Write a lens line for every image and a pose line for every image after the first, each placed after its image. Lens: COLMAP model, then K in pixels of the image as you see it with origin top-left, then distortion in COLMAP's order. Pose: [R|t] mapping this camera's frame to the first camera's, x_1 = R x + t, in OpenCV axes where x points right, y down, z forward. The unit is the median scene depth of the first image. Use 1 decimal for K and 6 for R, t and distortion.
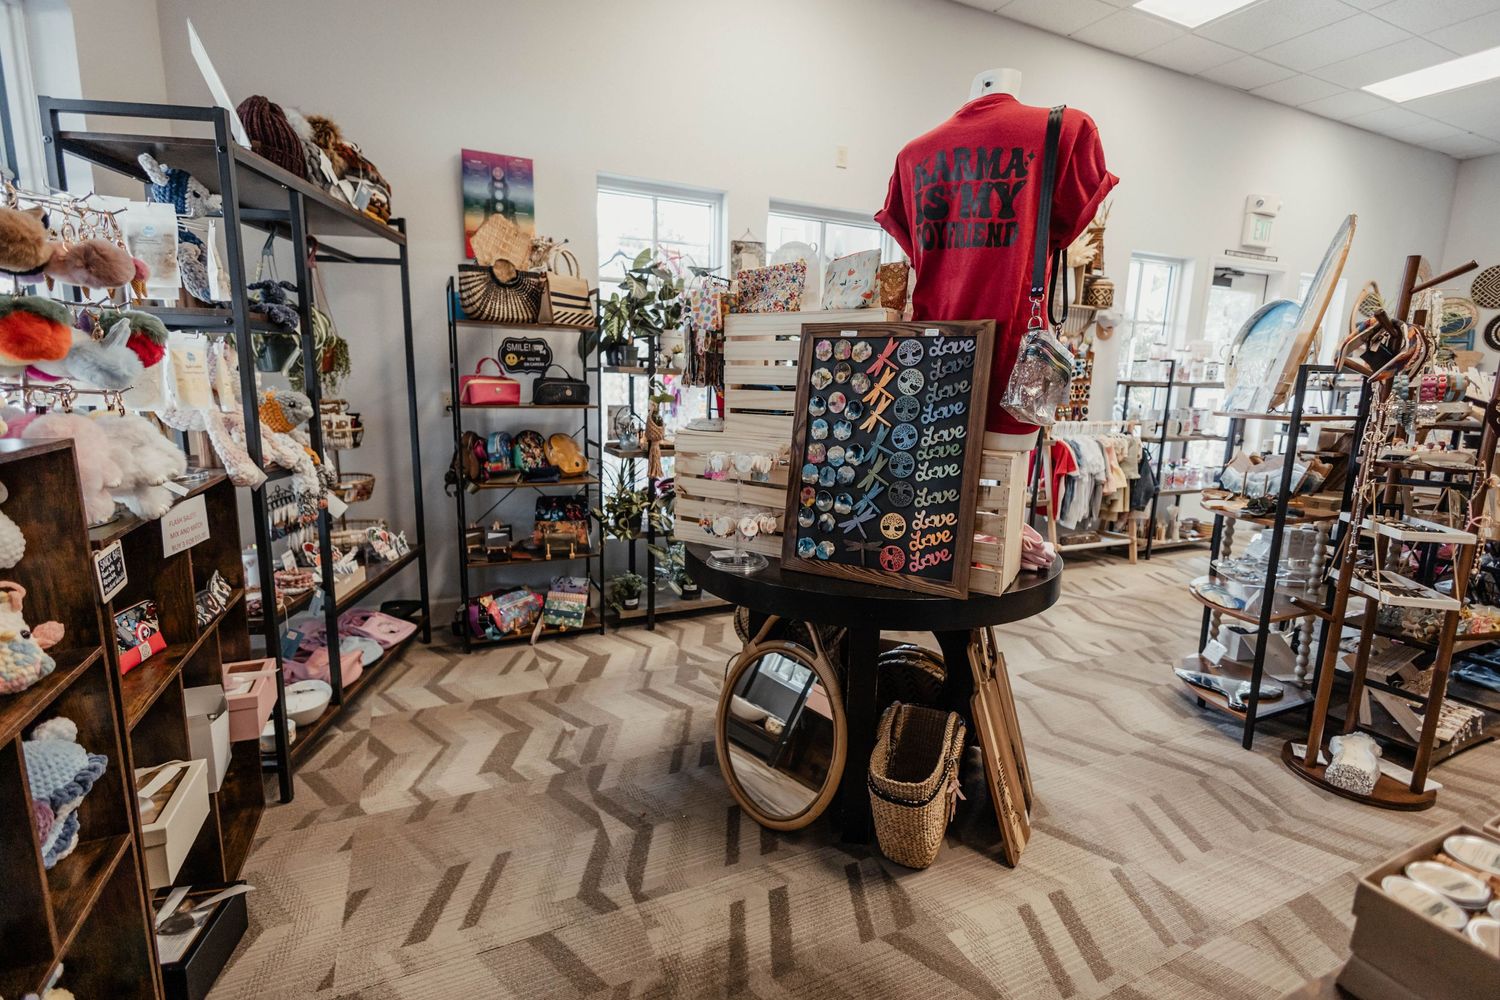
lens RADIAL K [[692.2, 0, 752.2], [0, 692.2, 490.3], [0, 0, 1]] dist [0.016762, -0.005960]
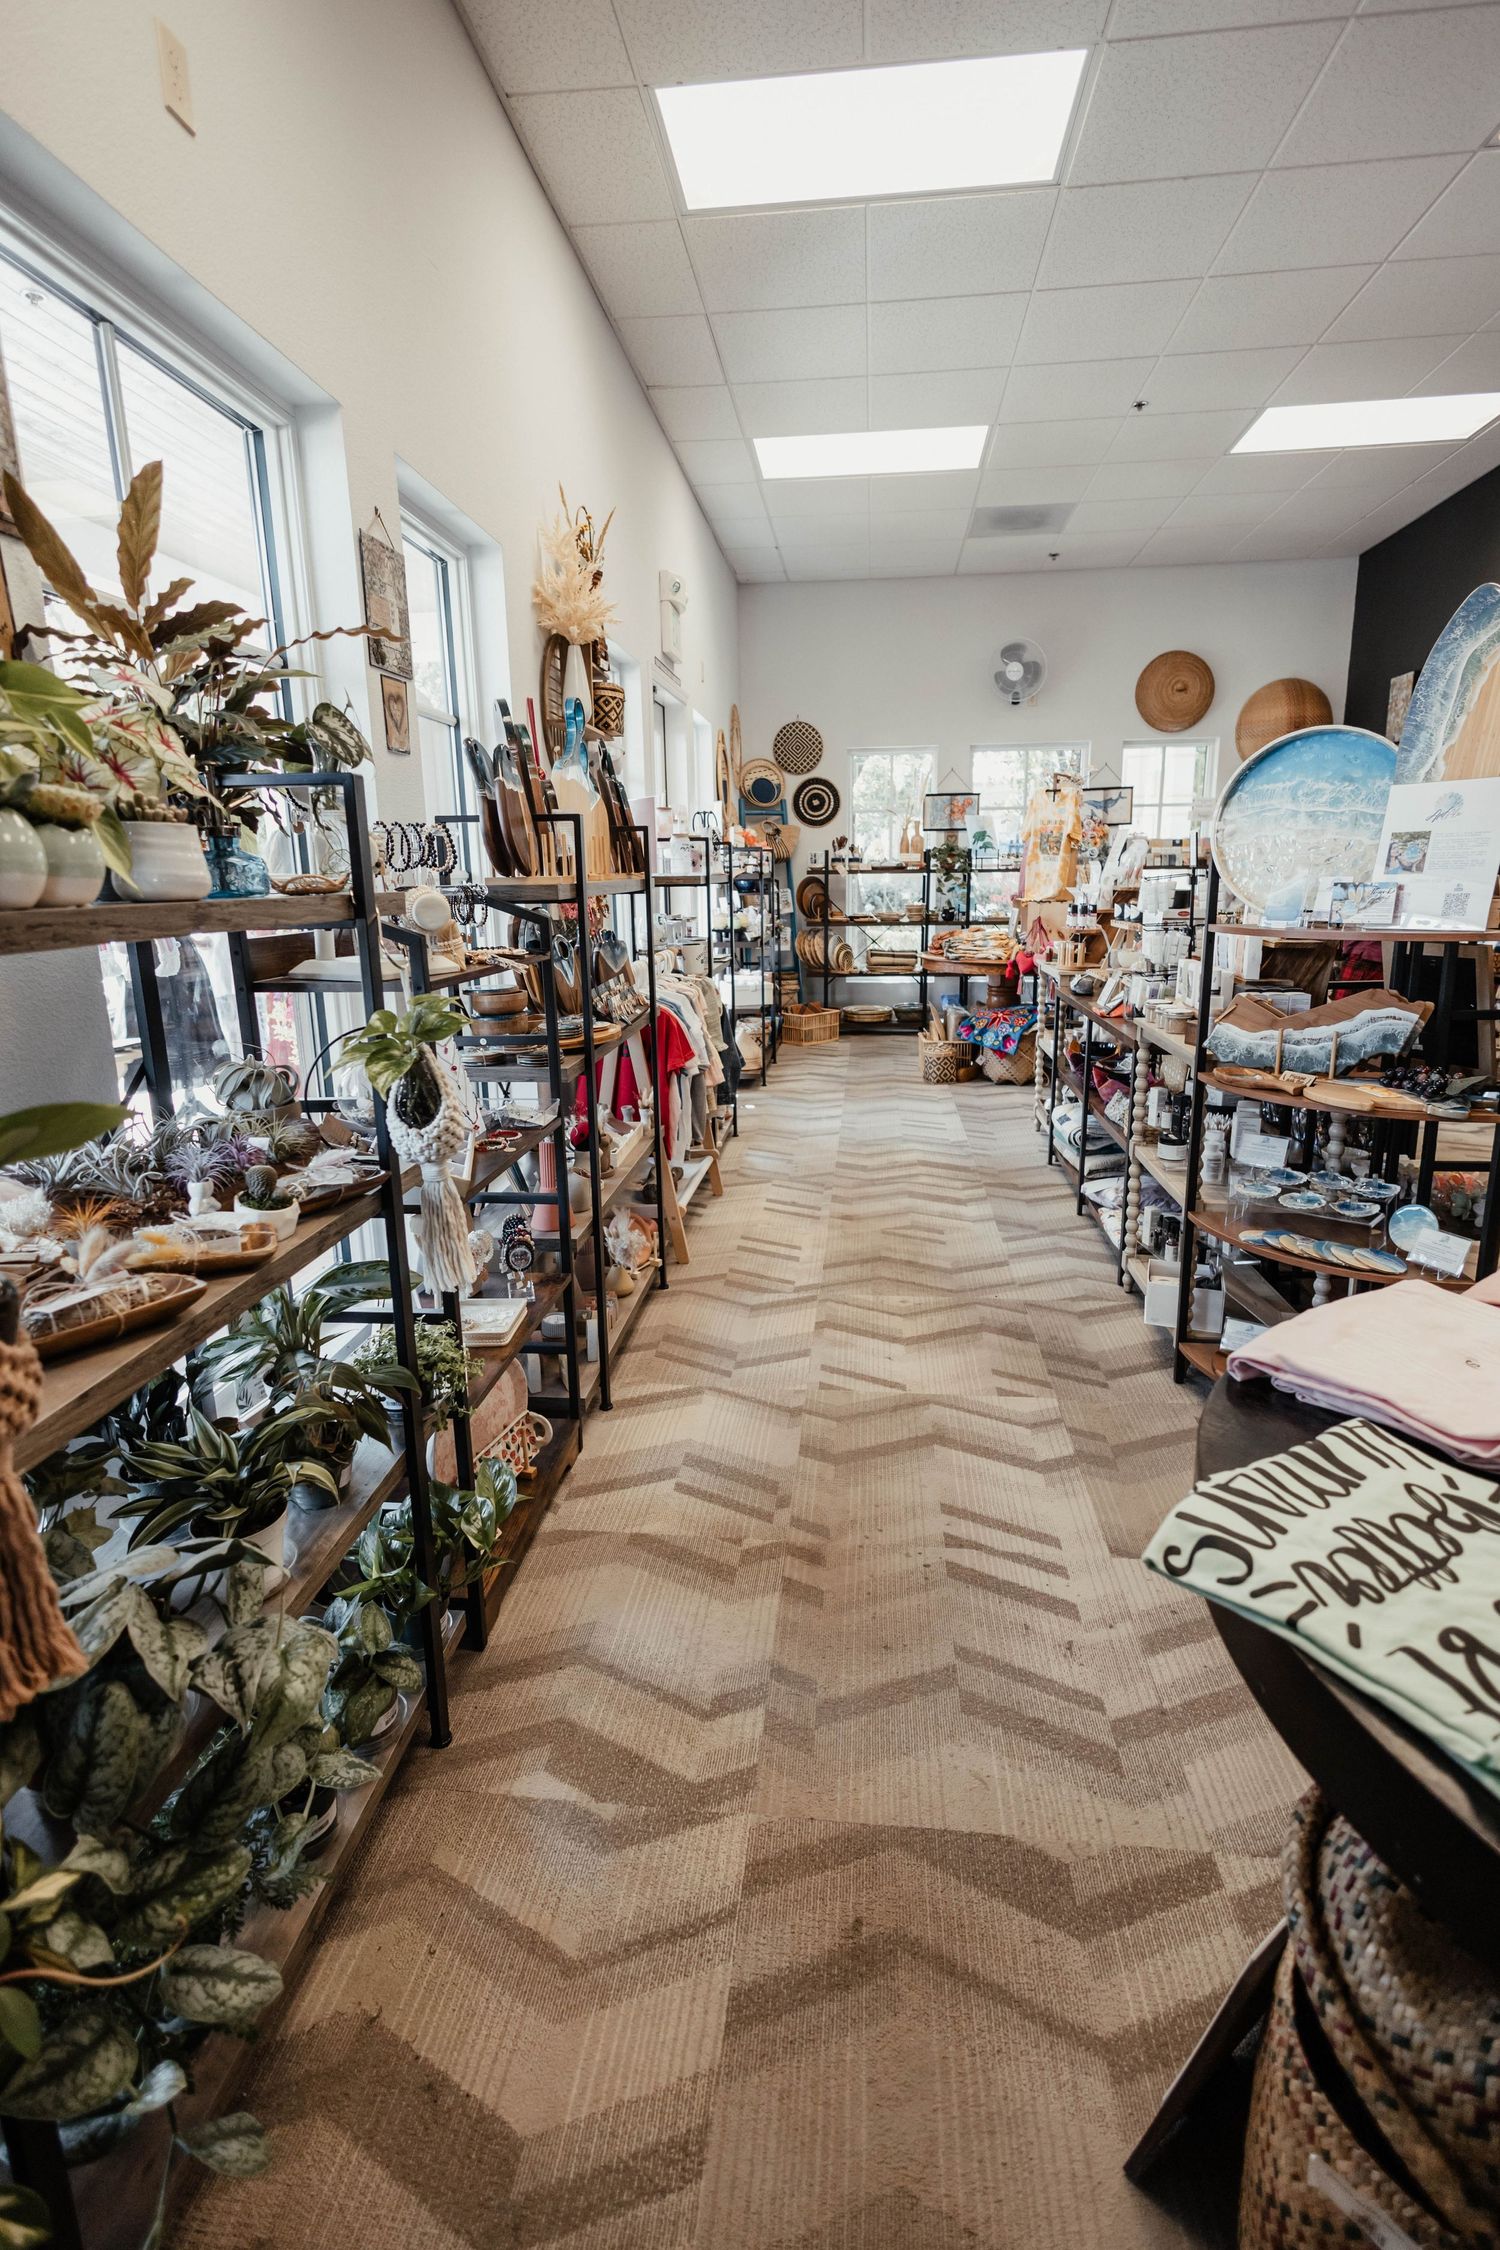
lens RADIAL K [[1038.2, 0, 773.9], [0, 1038.2, 1100.4], [0, 0, 1]] dist [0.016762, -0.005960]
pose [[0.512767, -0.222271, 0.829256, -0.322045], [0.173401, 0.972811, 0.153527, -0.228160], [-0.840834, 0.065070, 0.537368, 1.168055]]
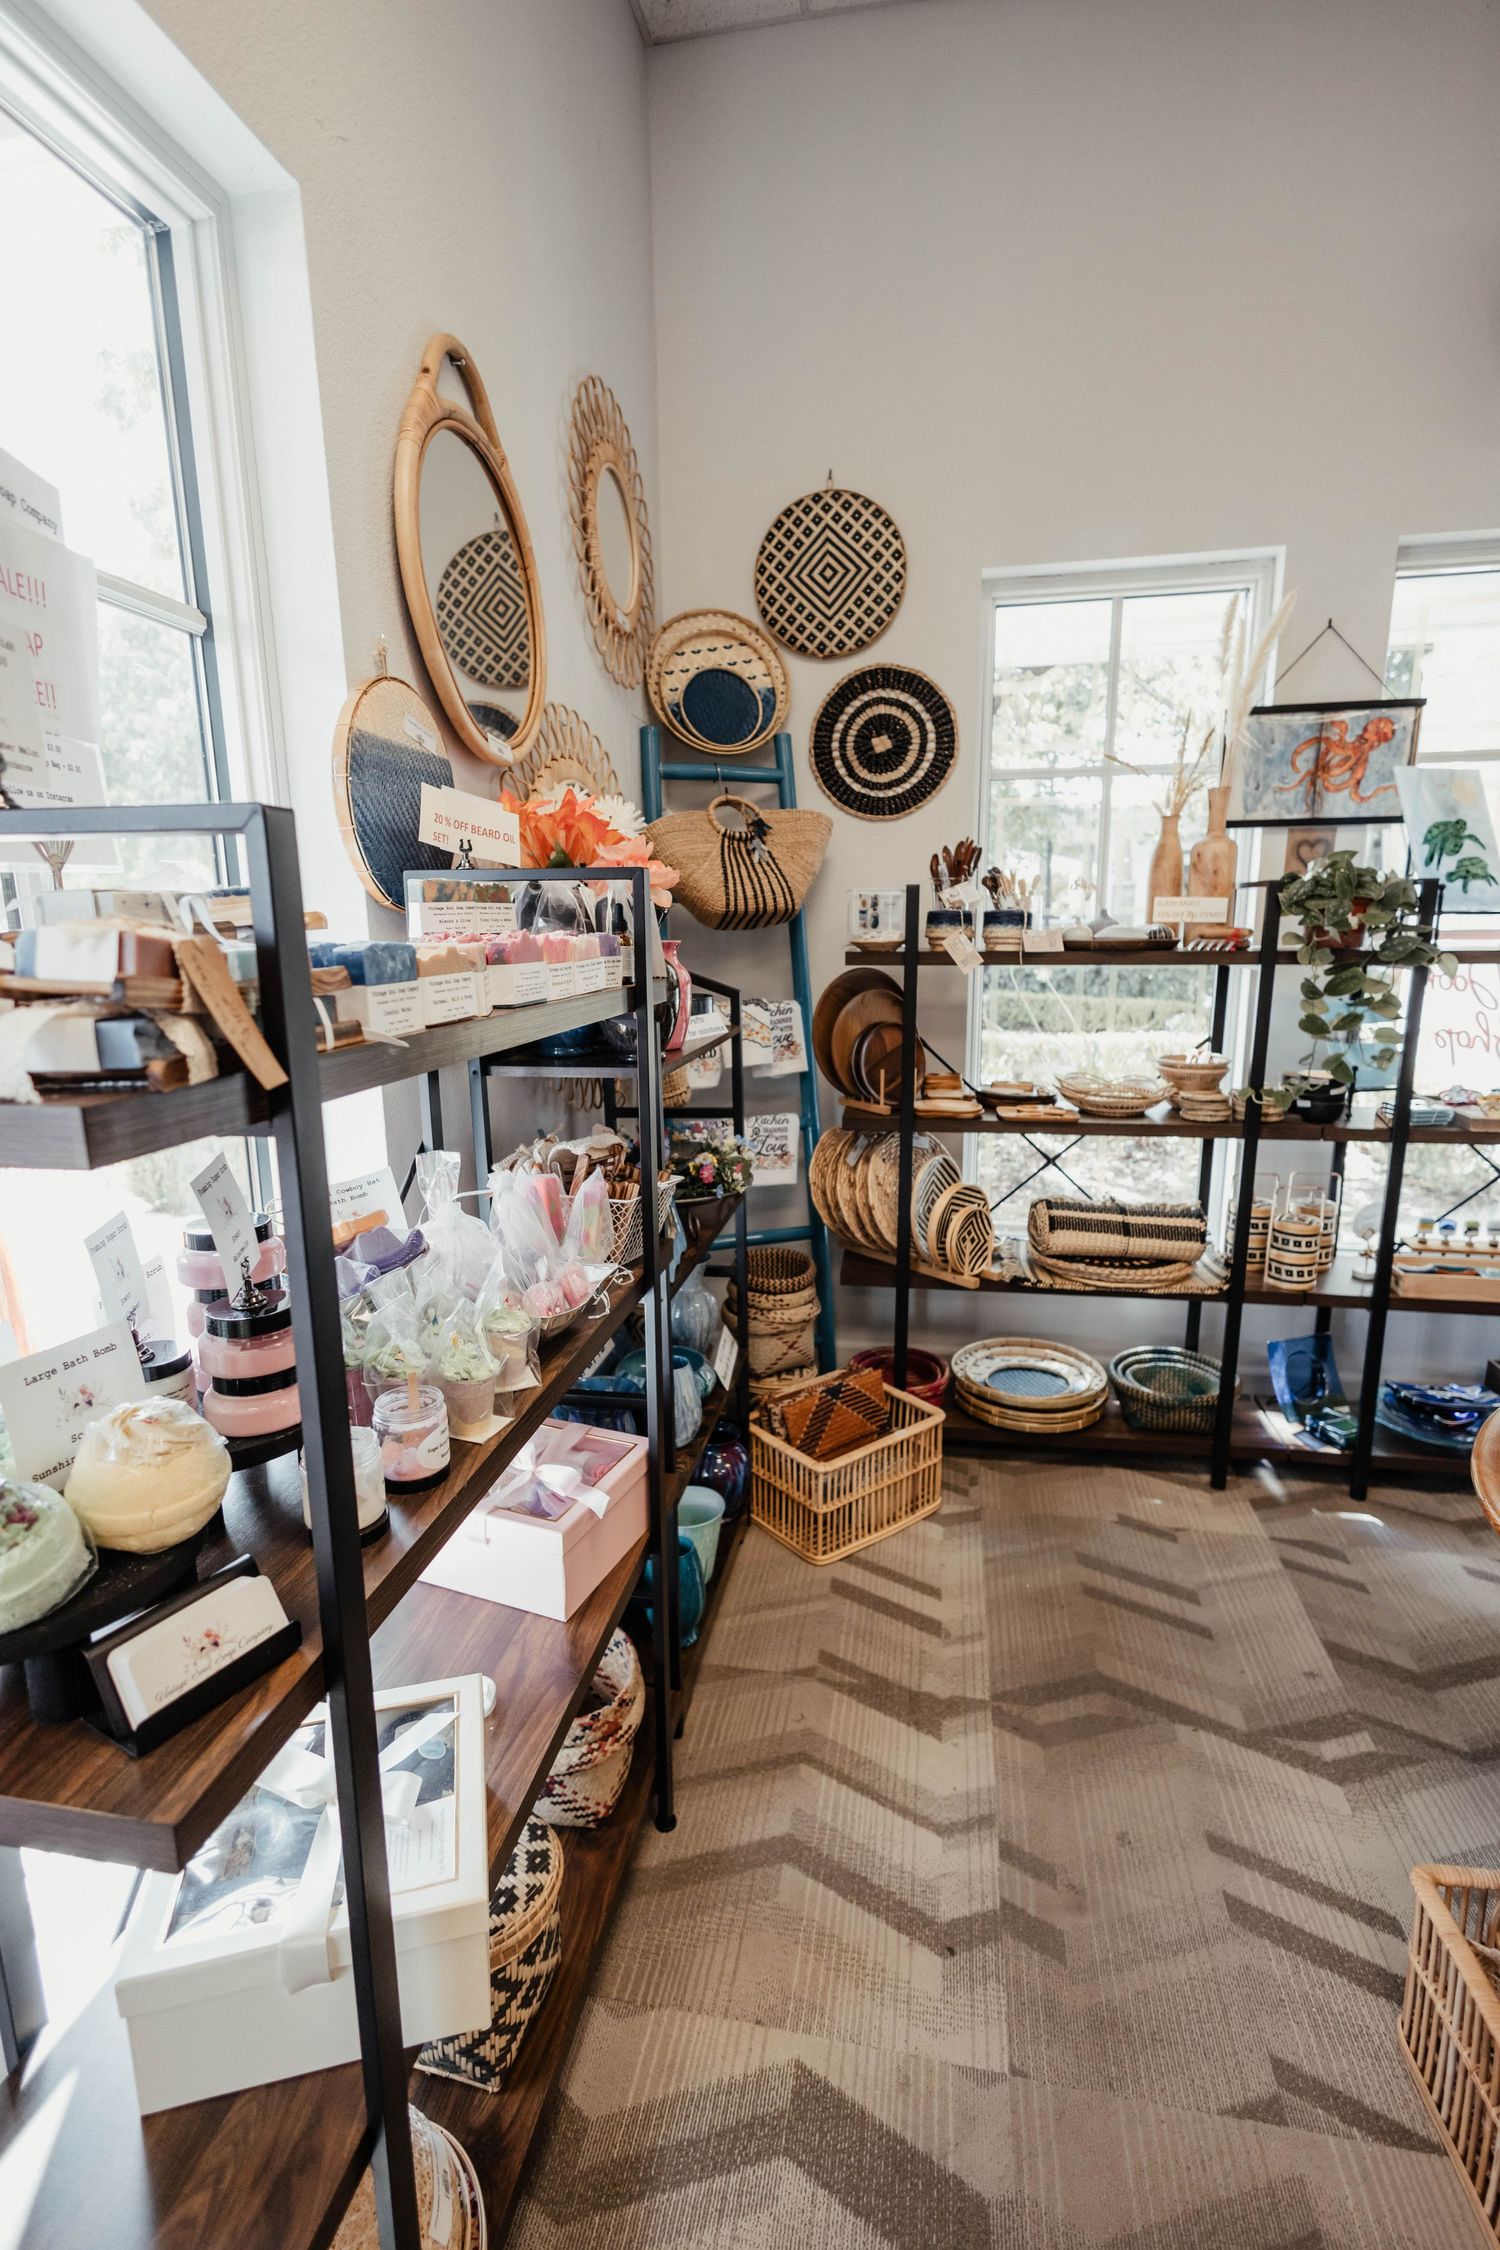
lens RADIAL K [[1052.5, 0, 730.8], [0, 1052.5, 1130.1], [0, 0, 1]] dist [0.014103, -0.005075]
pose [[0.601550, -0.193219, 0.775115, 2.140251], [0.163552, 0.979542, 0.117250, -0.412615], [-0.781913, 0.056240, 0.620845, 2.482971]]
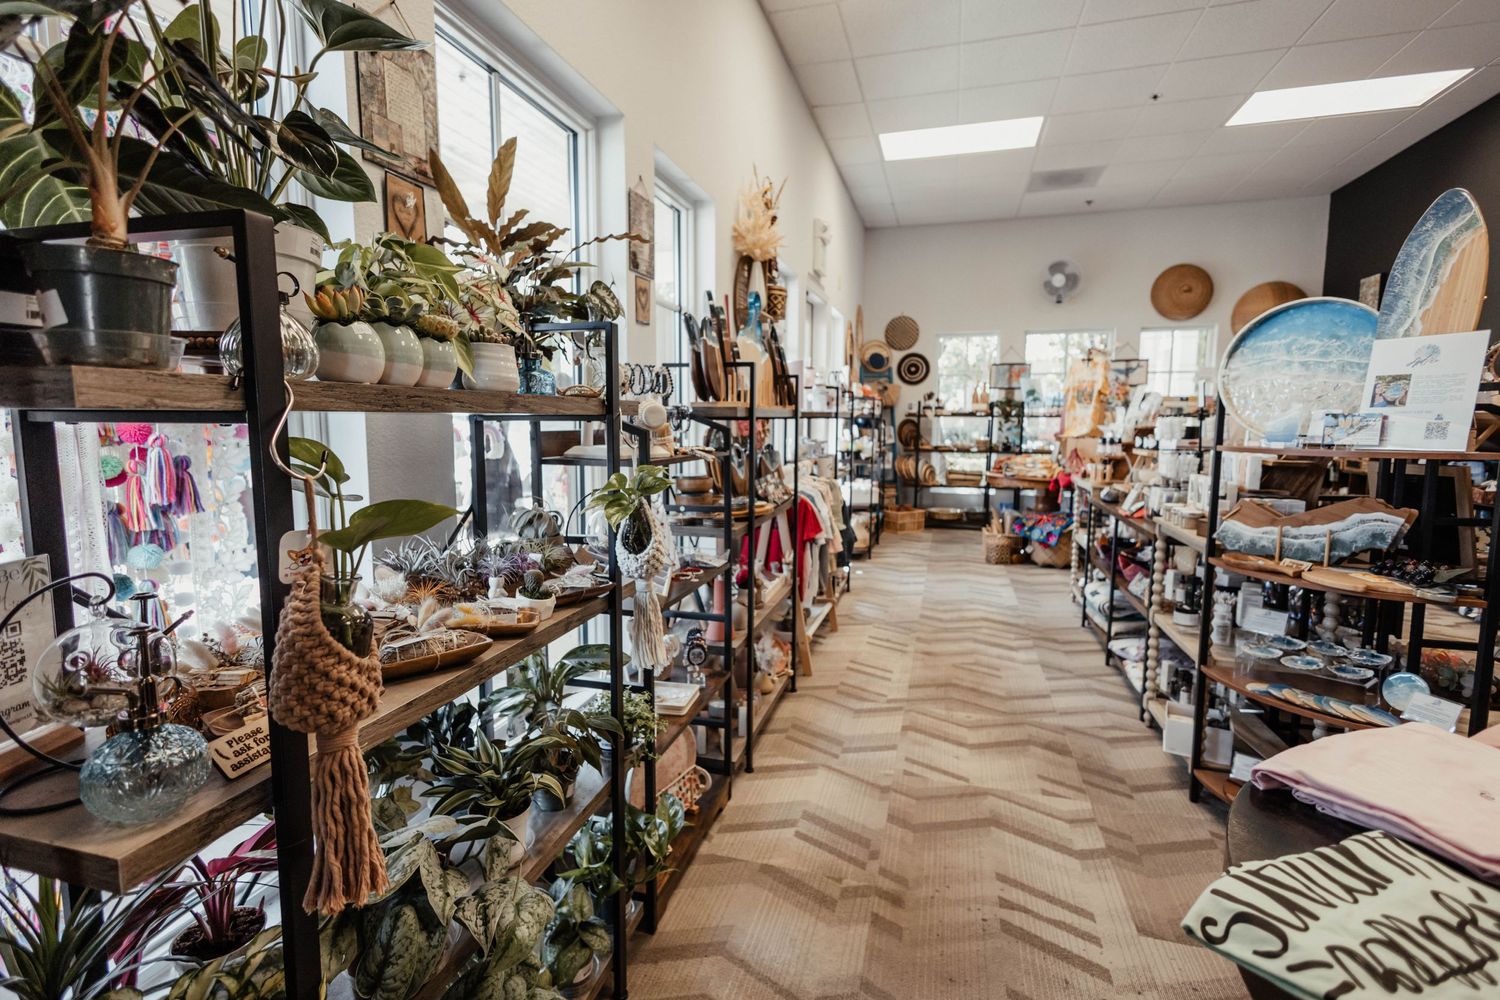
lens RADIAL K [[701.7, 0, 745.5], [0, 701.7, 499.3], [0, 0, 1]] dist [0.014103, -0.005075]
pose [[0.665977, -0.113118, 0.737346, -0.307138], [0.142788, 0.989490, 0.022833, -0.198834], [-0.732180, 0.090078, 0.675129, 1.186411]]
